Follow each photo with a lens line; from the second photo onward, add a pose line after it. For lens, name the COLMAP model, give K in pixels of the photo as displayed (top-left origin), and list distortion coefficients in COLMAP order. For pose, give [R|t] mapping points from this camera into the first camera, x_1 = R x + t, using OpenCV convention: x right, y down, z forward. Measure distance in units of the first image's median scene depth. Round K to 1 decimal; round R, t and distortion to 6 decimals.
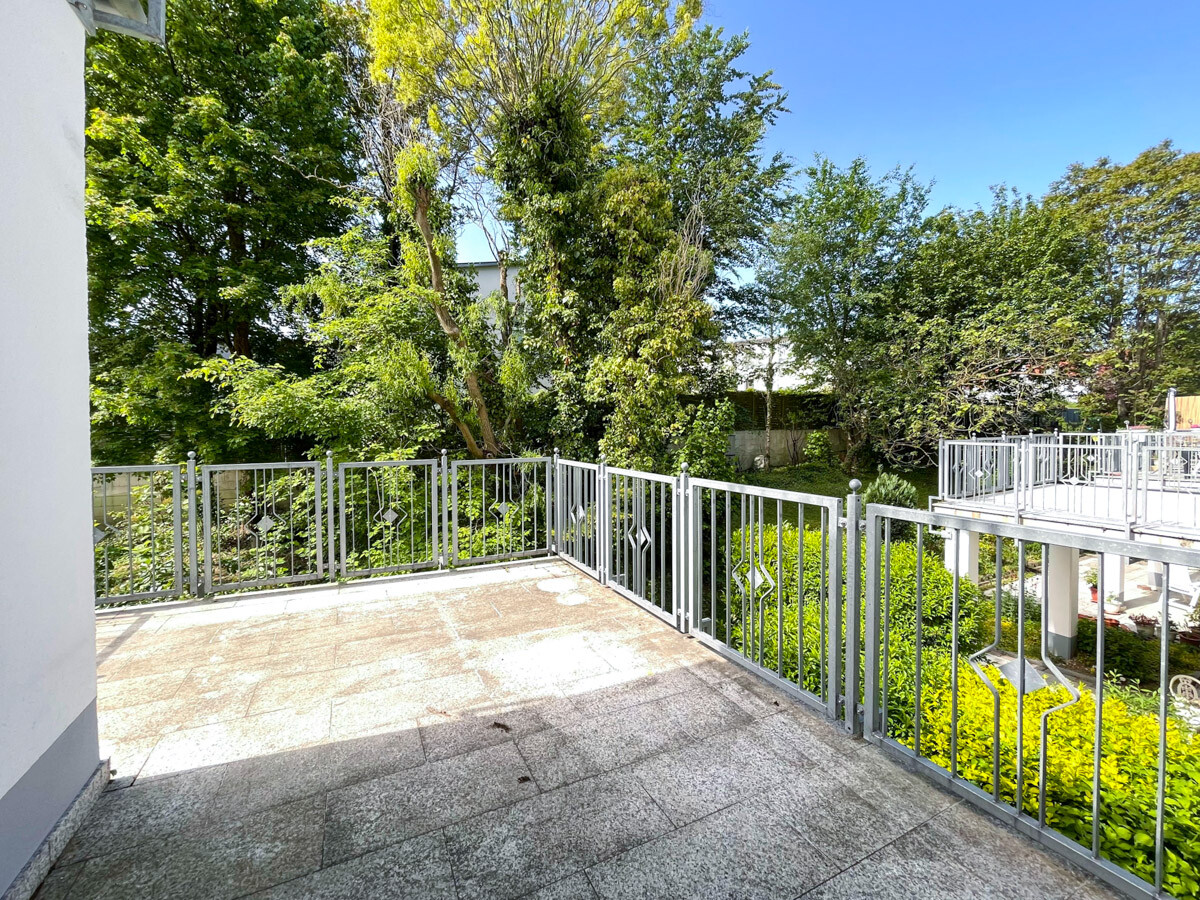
lens RADIAL K [[504.5, 0, 605.1], [0, 504.5, 448.8], [0, 0, 1]] dist [-0.000213, 0.000216]
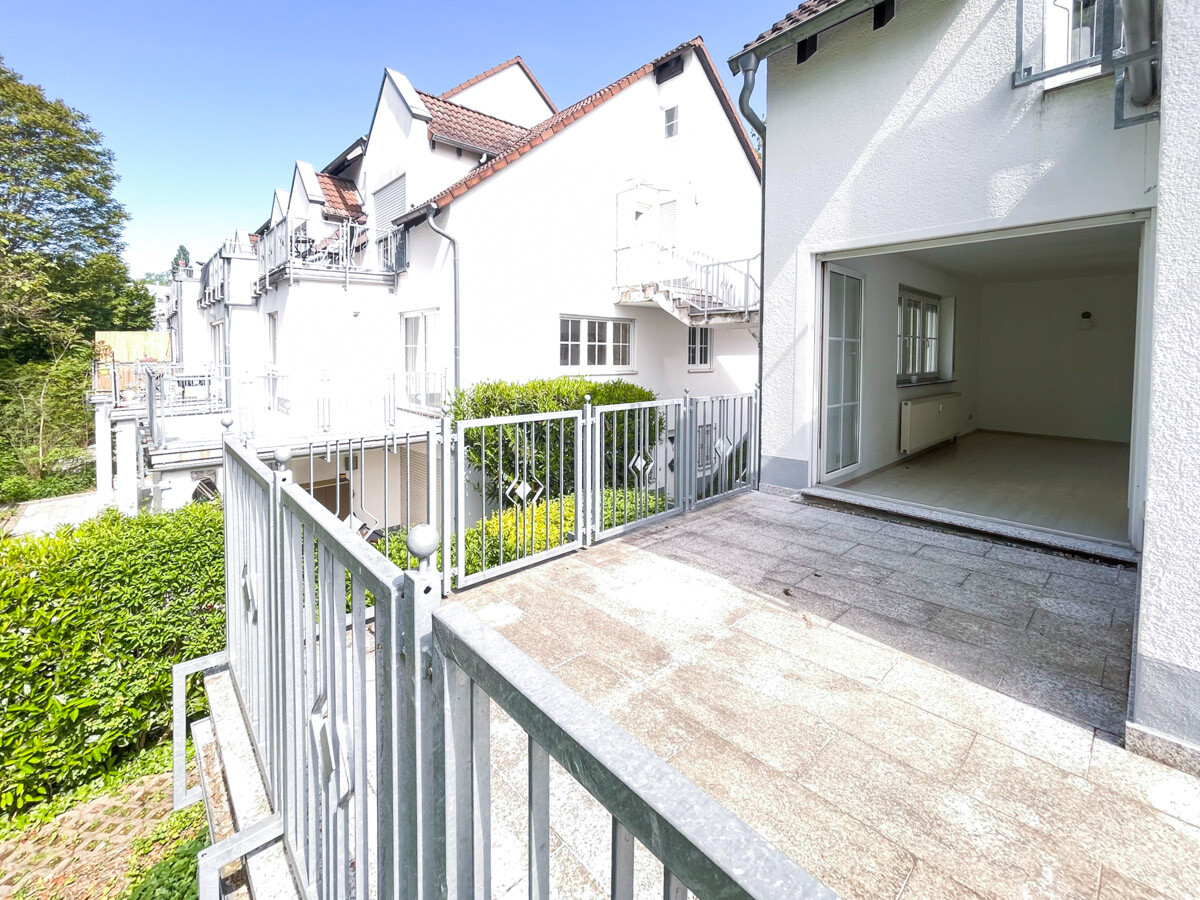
lens RADIAL K [[504.5, 0, 605.1], [0, 504.5, 448.8], [0, 0, 1]] dist [-0.000213, 0.000216]
pose [[-0.276711, -0.181099, 0.943734, -0.984811], [0.041077, 0.978954, 0.199902, -0.079347], [-0.960075, 0.094081, -0.263448, 1.392522]]
